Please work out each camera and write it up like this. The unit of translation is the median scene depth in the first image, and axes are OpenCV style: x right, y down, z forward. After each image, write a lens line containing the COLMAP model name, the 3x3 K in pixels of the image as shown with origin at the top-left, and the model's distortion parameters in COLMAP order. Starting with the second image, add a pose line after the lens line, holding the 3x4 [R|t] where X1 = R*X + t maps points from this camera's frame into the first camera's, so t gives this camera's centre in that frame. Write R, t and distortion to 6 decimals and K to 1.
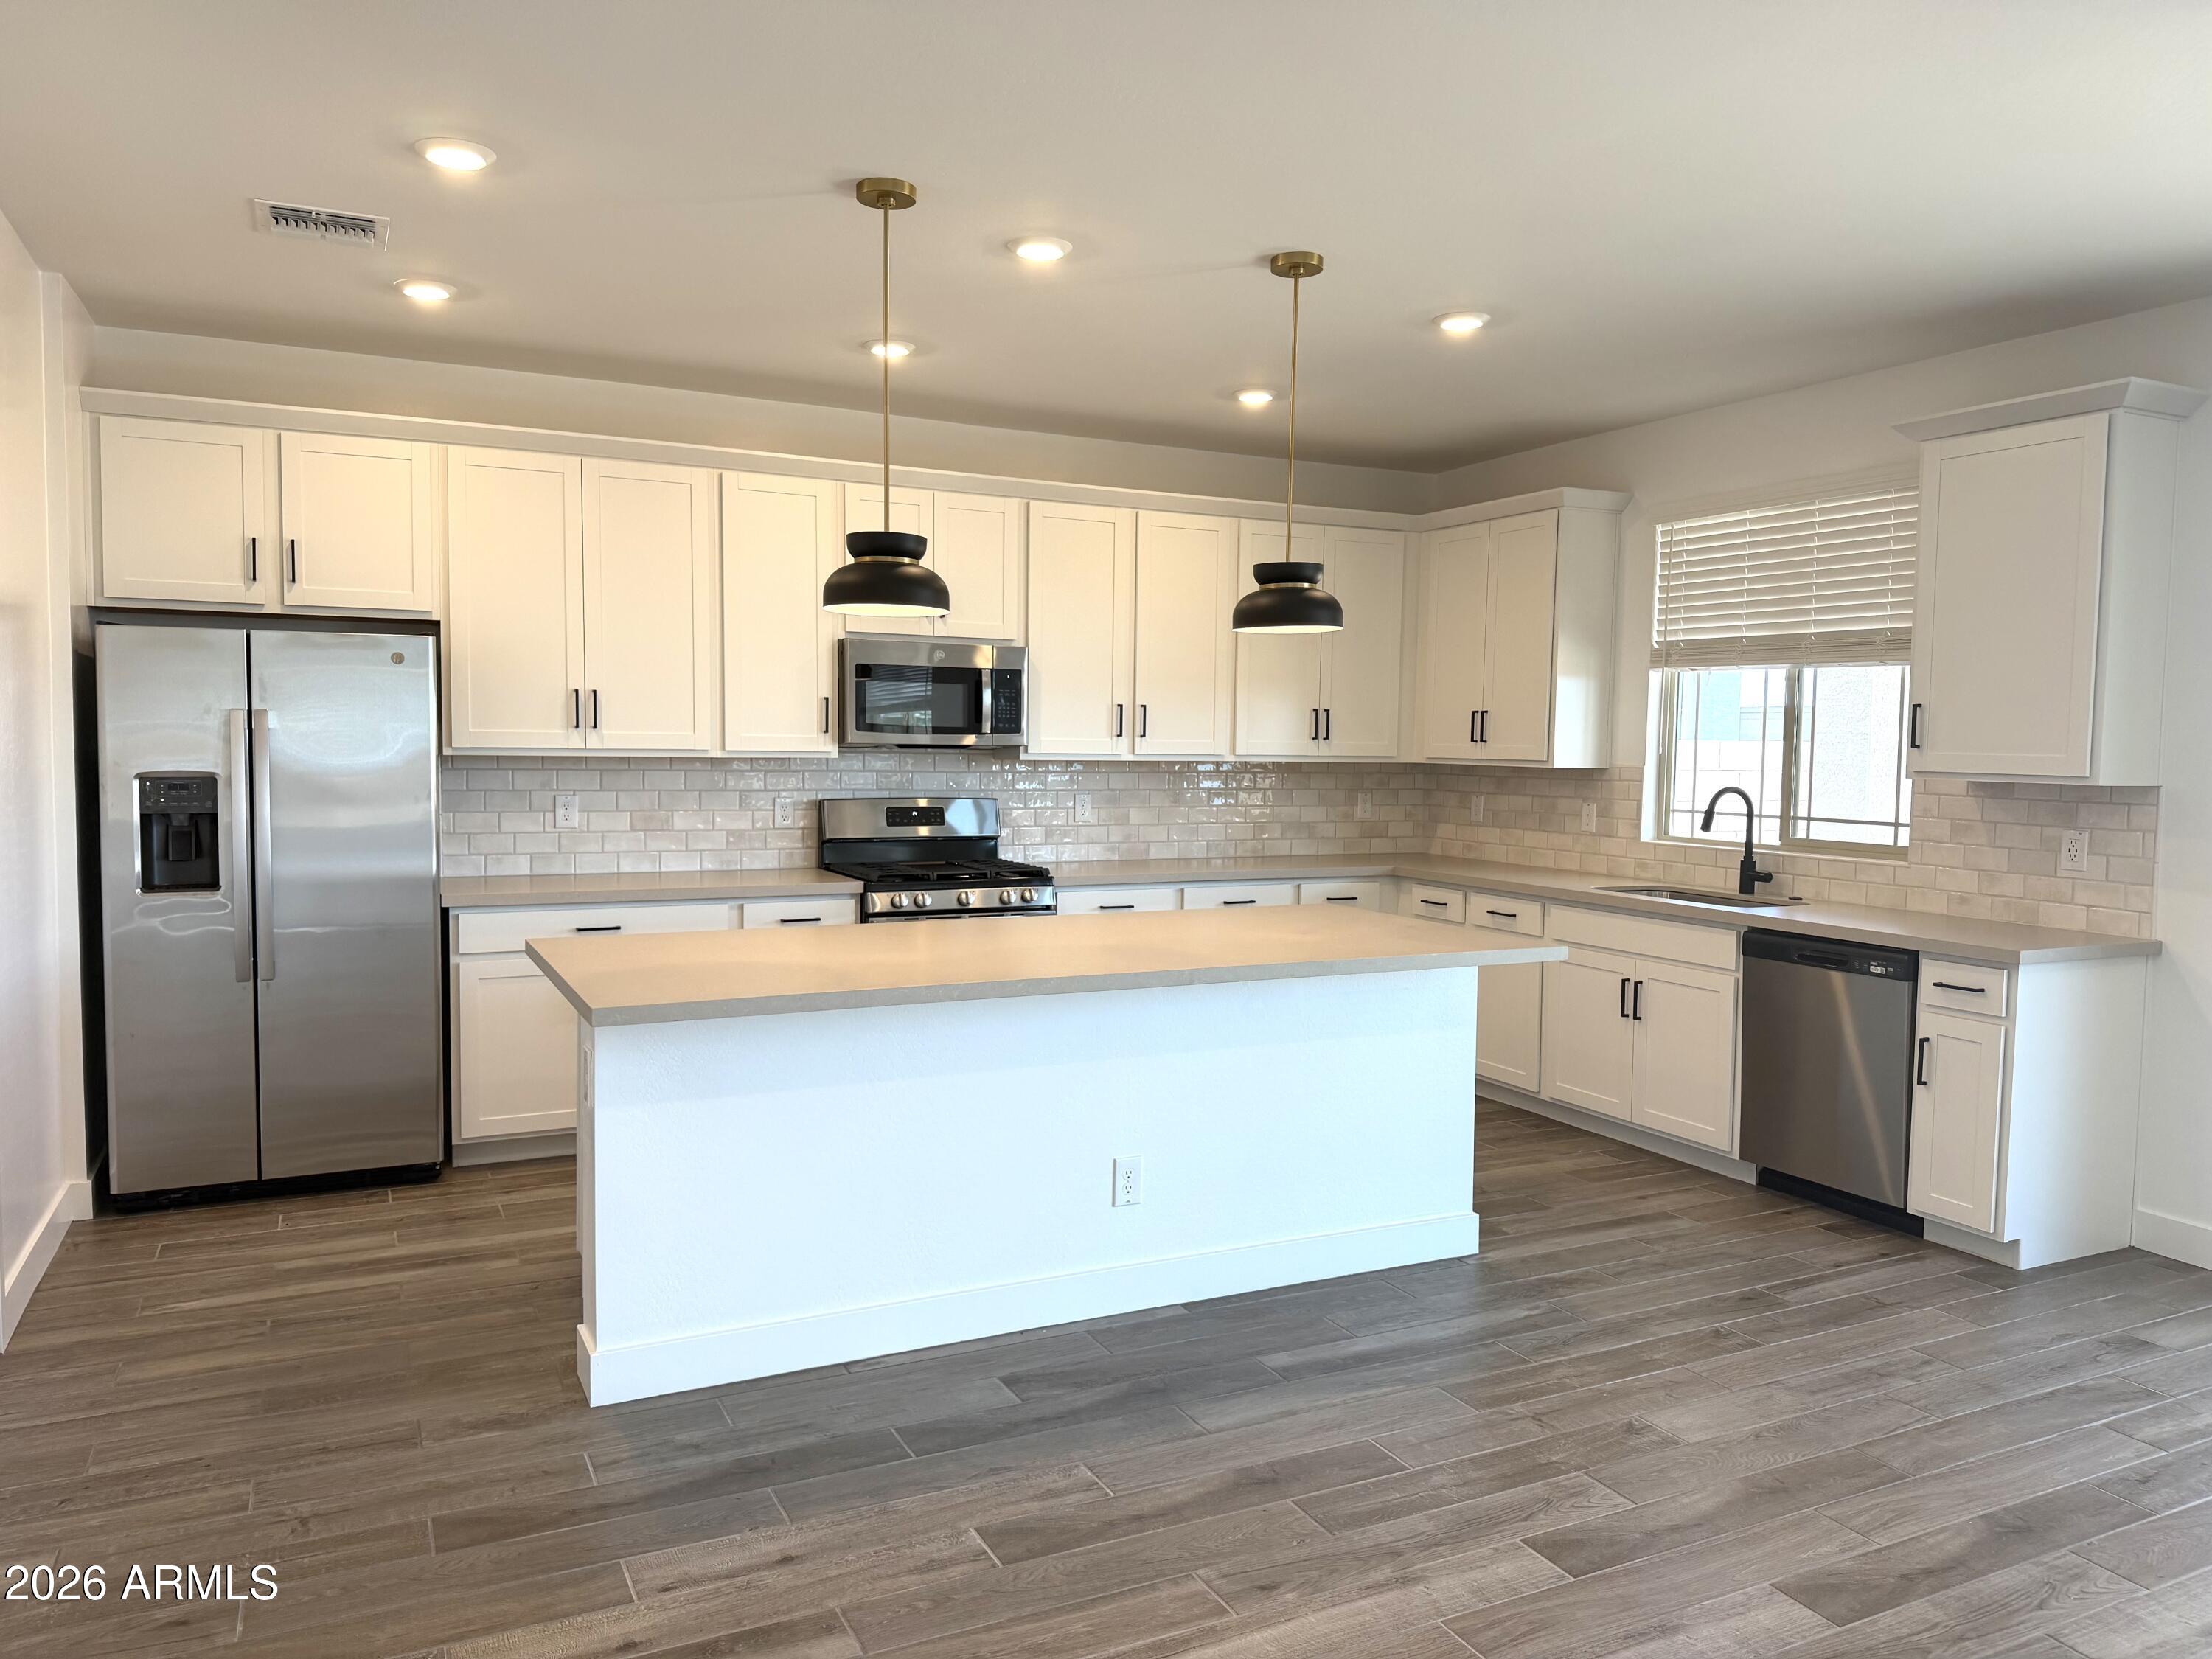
lens RADIAL K [[1577.3, 0, 1106.2], [0, 1577.3, 827.0], [0, 0, 1]] dist [0.043338, -0.018030]
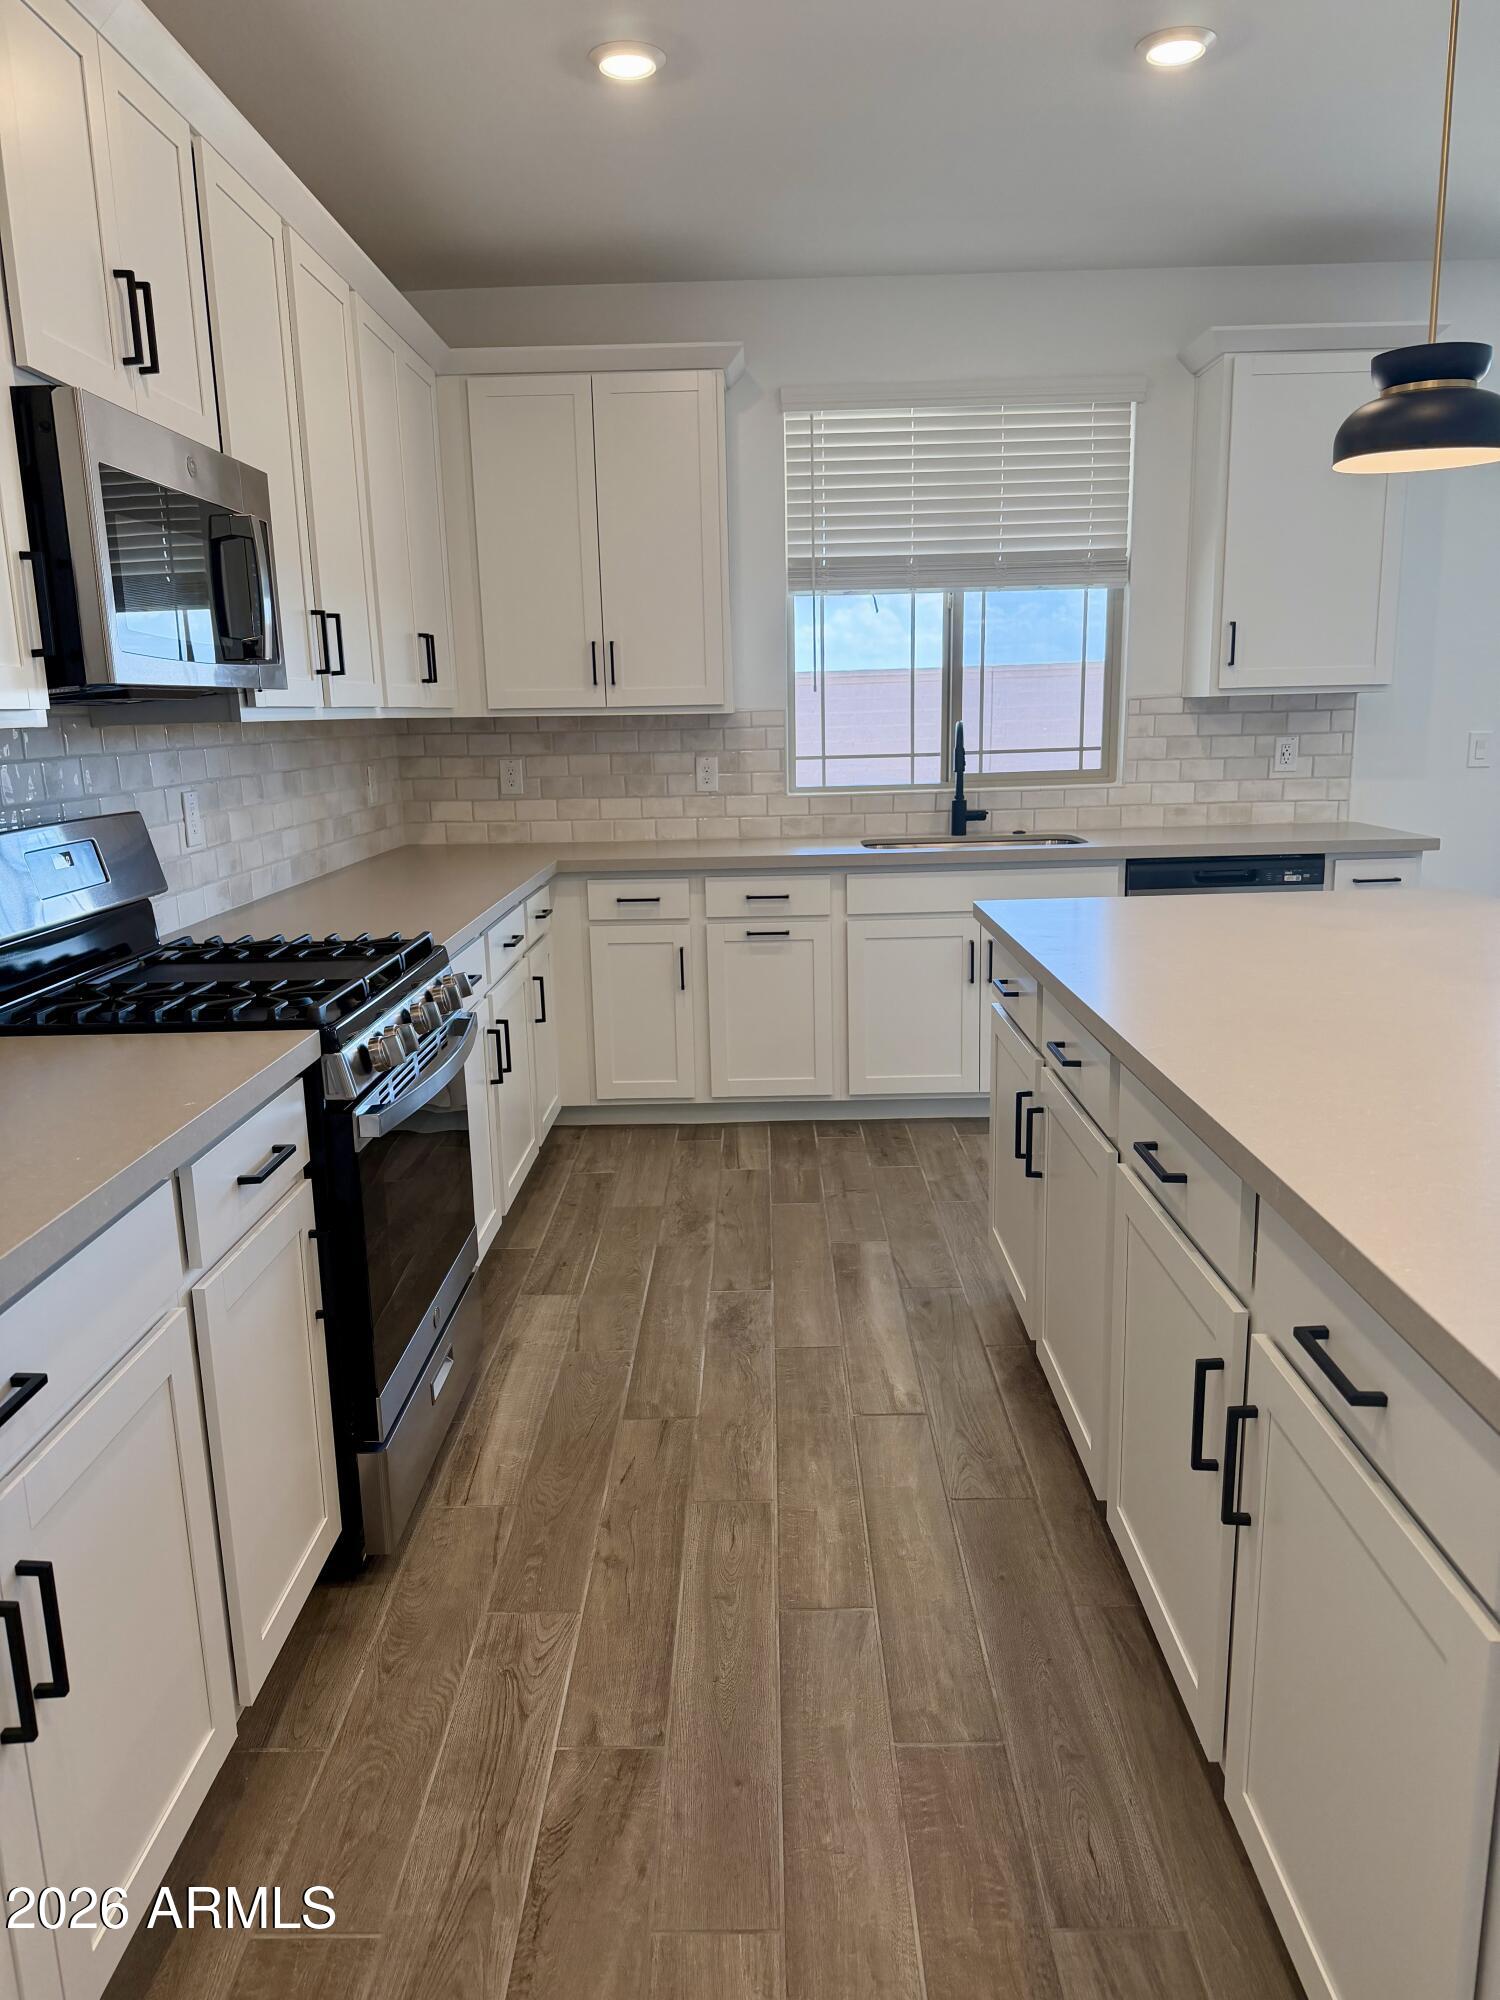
lens RADIAL K [[1426.1, 0, 750.8], [0, 1426.1, 1017.6], [0, 0, 1]] dist [0.043338, -0.018030]
pose [[0.449074, -0.212354, 0.867893, -0.424265], [0.084729, 0.977091, 0.195231, -0.029145], [-0.889468, -0.014137, 0.456779, 0.719675]]
